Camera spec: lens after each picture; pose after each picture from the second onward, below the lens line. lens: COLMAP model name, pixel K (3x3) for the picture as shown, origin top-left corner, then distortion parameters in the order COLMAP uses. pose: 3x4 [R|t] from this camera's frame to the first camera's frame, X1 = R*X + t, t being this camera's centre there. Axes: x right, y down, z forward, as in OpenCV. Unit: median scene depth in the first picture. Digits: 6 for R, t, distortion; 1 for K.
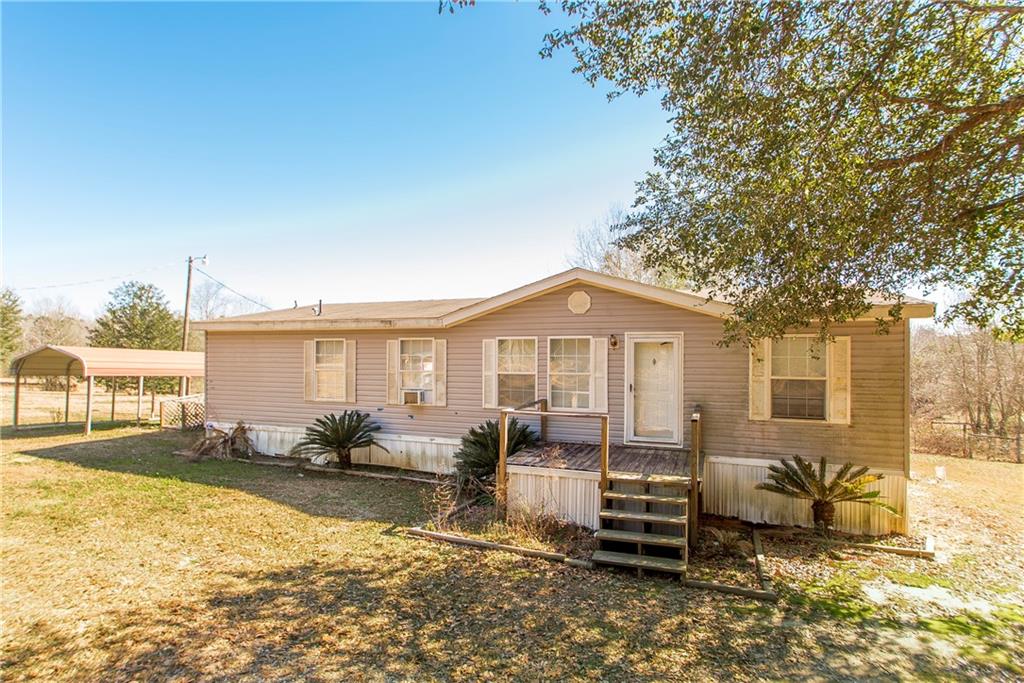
lens RADIAL K [[516.6, 0, 512.4], [0, 516.6, 354.5], [0, 0, 1]] dist [0.019742, -0.008908]
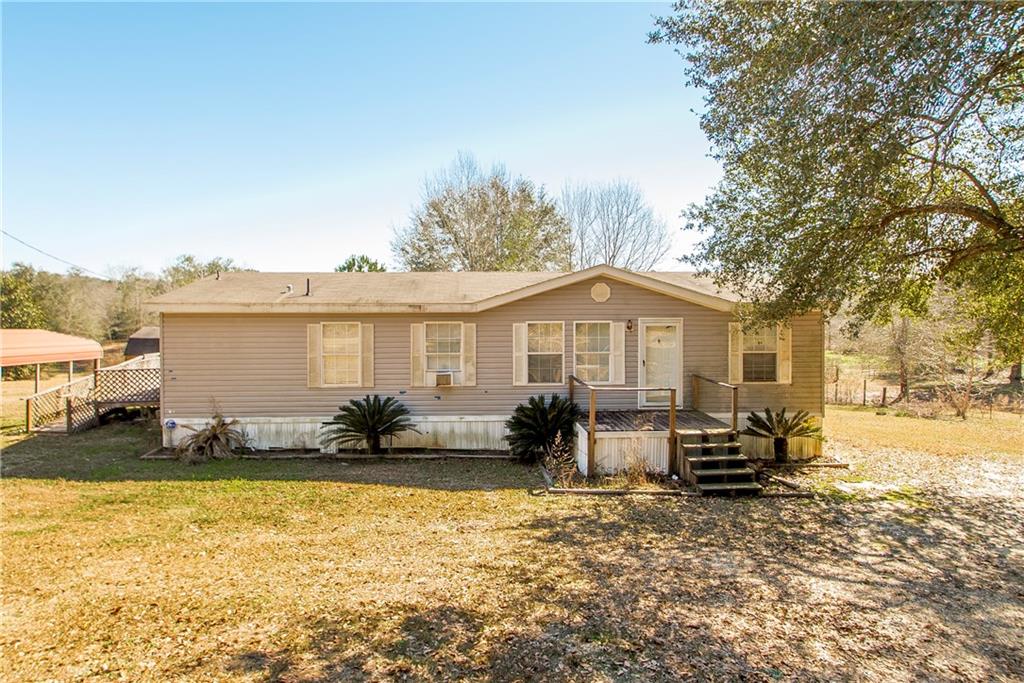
lens RADIAL K [[643.1, 0, 488.8], [0, 643.1, 304.5], [0, 0, 1]] dist [0.012409, 0.000133]
pose [[0.919232, -0.007002, 0.393653, -0.773978], [0.005719, 0.999974, 0.004432, -0.091060], [-0.393674, -0.001823, 0.919248, -0.288125]]
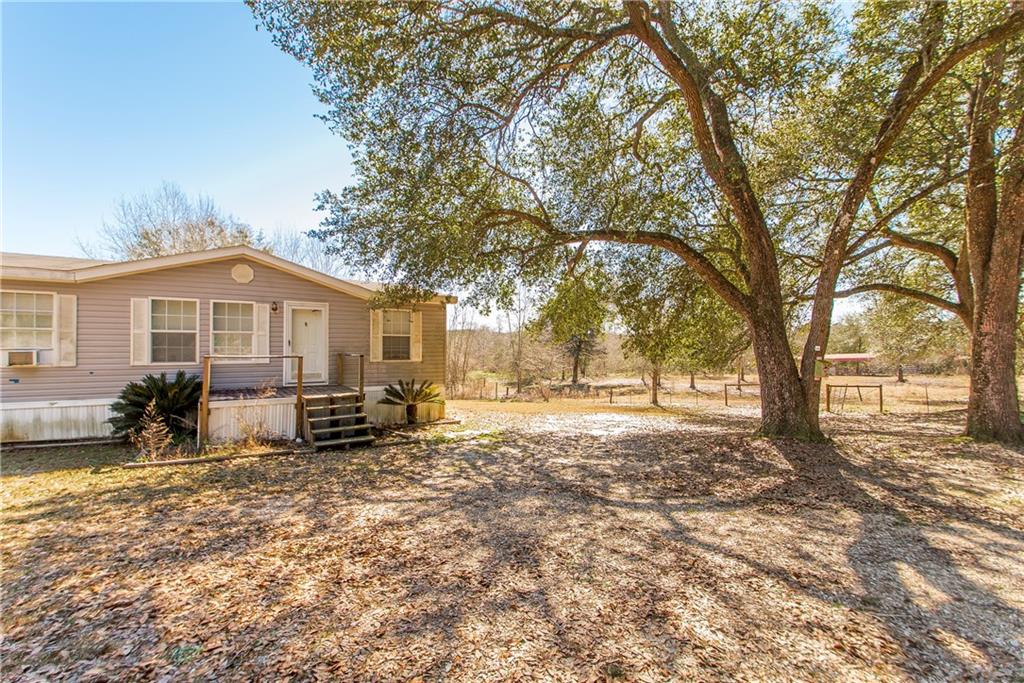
lens RADIAL K [[450.1, 0, 499.7], [0, 450.1, 346.6], [0, 0, 1]] dist [0.035323, -0.017535]
pose [[0.609940, -0.000820, 0.792447, -0.393393], [-0.000090, 0.999999, 0.001104, 0.078469], [-0.792448, -0.000745, 0.609940, -0.148532]]
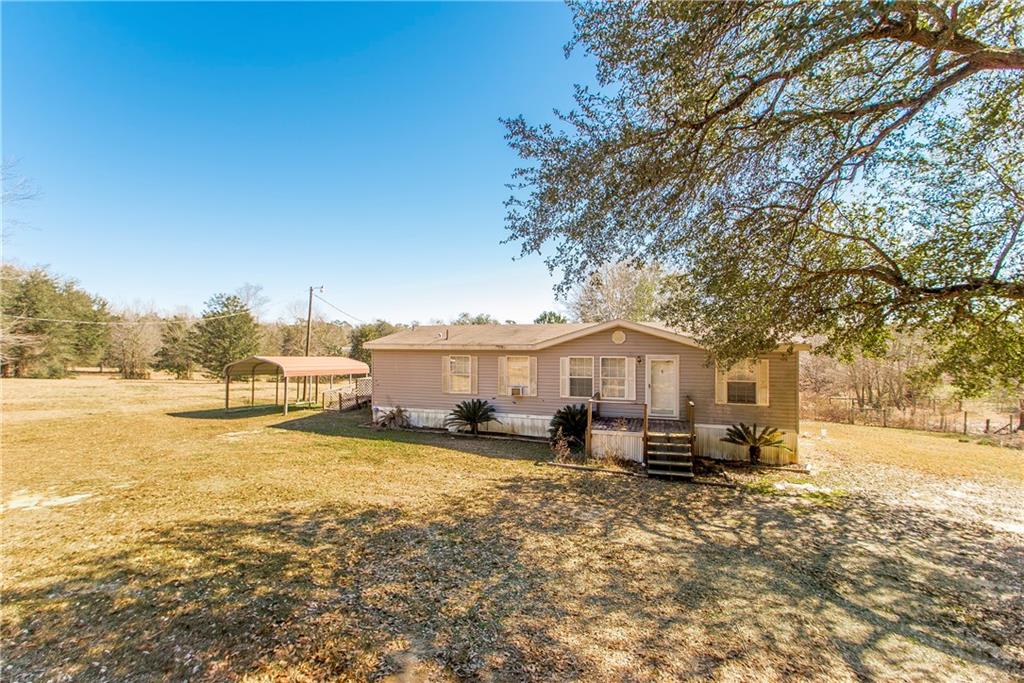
lens RADIAL K [[437.6, 0, 512.0], [0, 437.6, 341.5], [0, 0, 1]] dist [0.011137, -0.000277]
pose [[0.999134, -0.004219, 0.041402, -0.332390], [0.004259, 0.999991, -0.000886, -0.097905], [-0.041398, 0.001062, 0.999142, -0.531998]]
